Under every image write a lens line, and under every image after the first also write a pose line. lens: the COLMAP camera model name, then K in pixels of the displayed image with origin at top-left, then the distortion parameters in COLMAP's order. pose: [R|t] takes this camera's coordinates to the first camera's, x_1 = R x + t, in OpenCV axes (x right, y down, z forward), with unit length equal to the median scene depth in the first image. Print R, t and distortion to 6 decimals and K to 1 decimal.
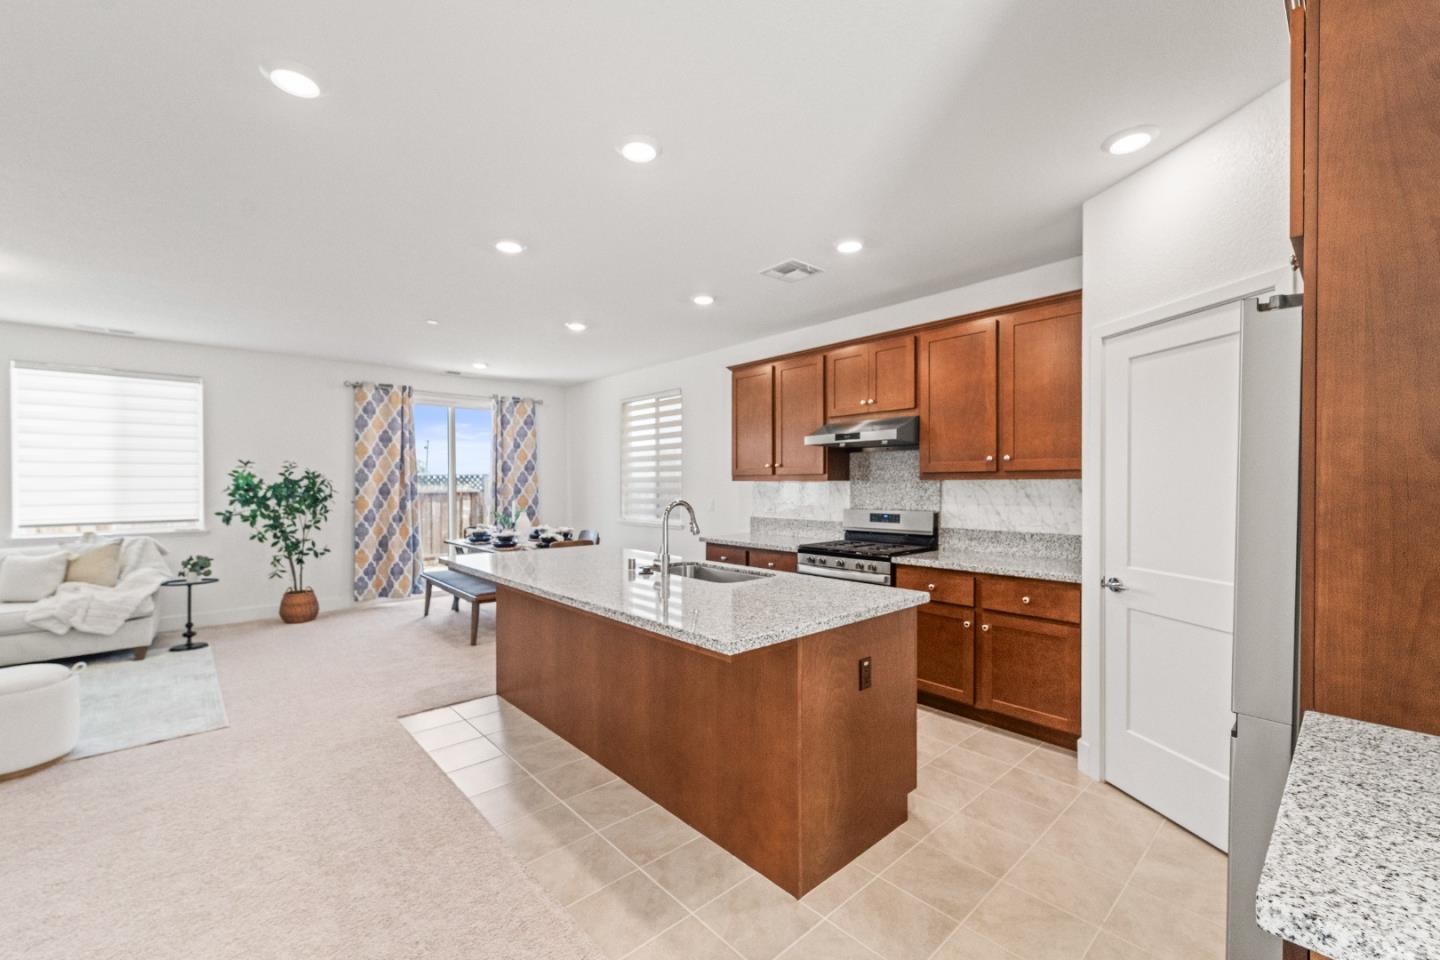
lens RADIAL K [[586.2, 0, 728.1], [0, 586.2, 488.6], [0, 0, 1]] dist [-0.000997, -0.001246]
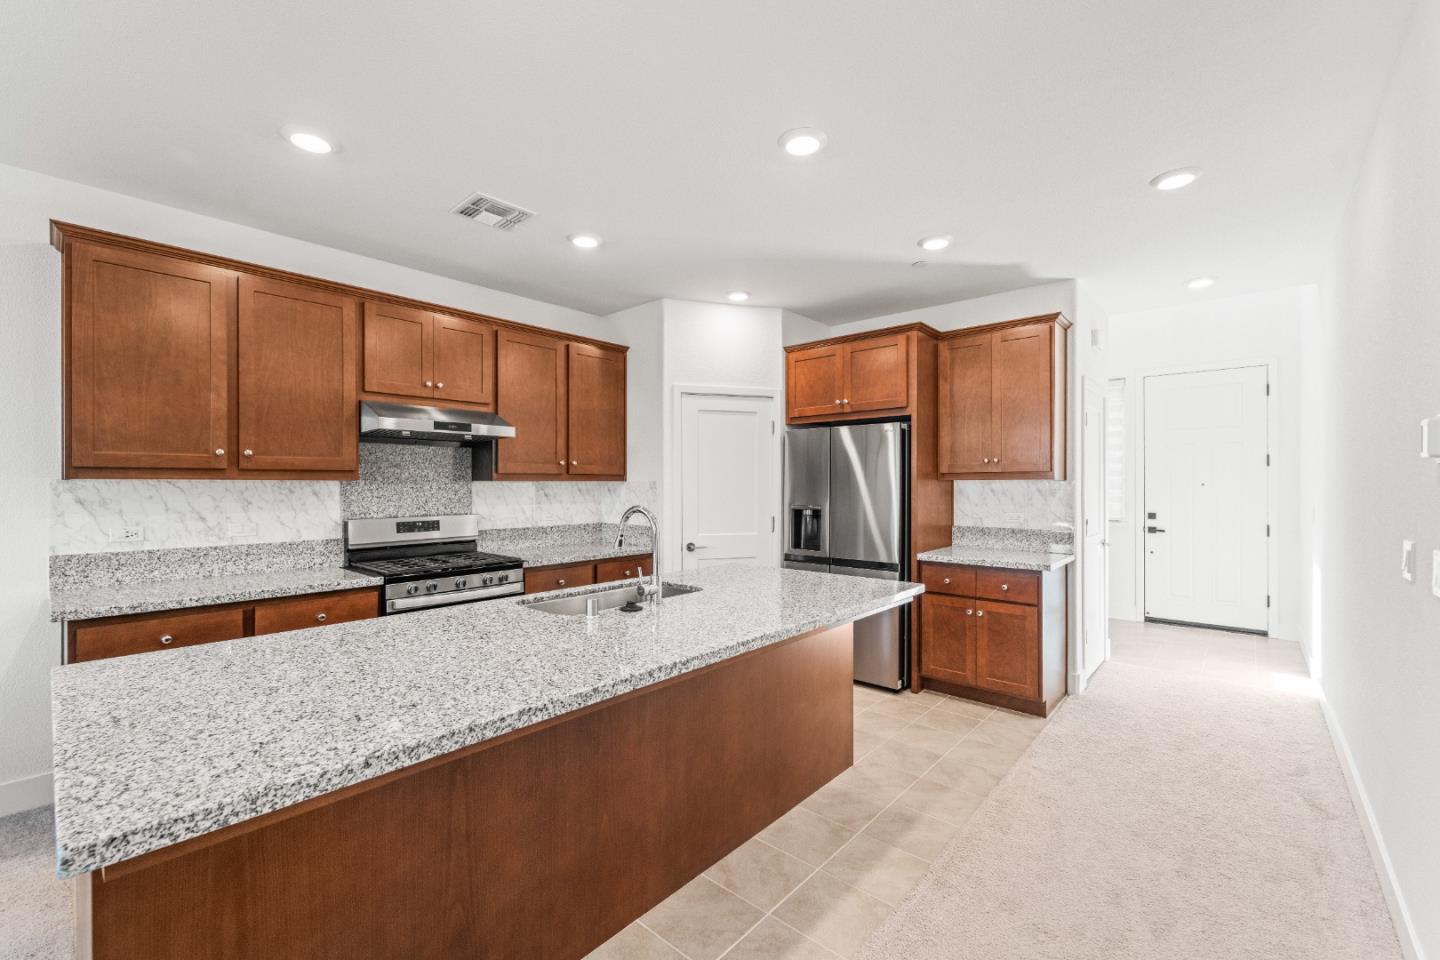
lens RADIAL K [[586.2, 0, 726.2], [0, 586.2, 480.9], [0, 0, 1]] dist [-0.000997, -0.001246]
pose [[-0.102482, 0.006859, 0.994711, -0.651469], [0.008403, 0.999947, -0.006029, -0.005782], [-0.994699, 0.007740, -0.102535, 0.719757]]
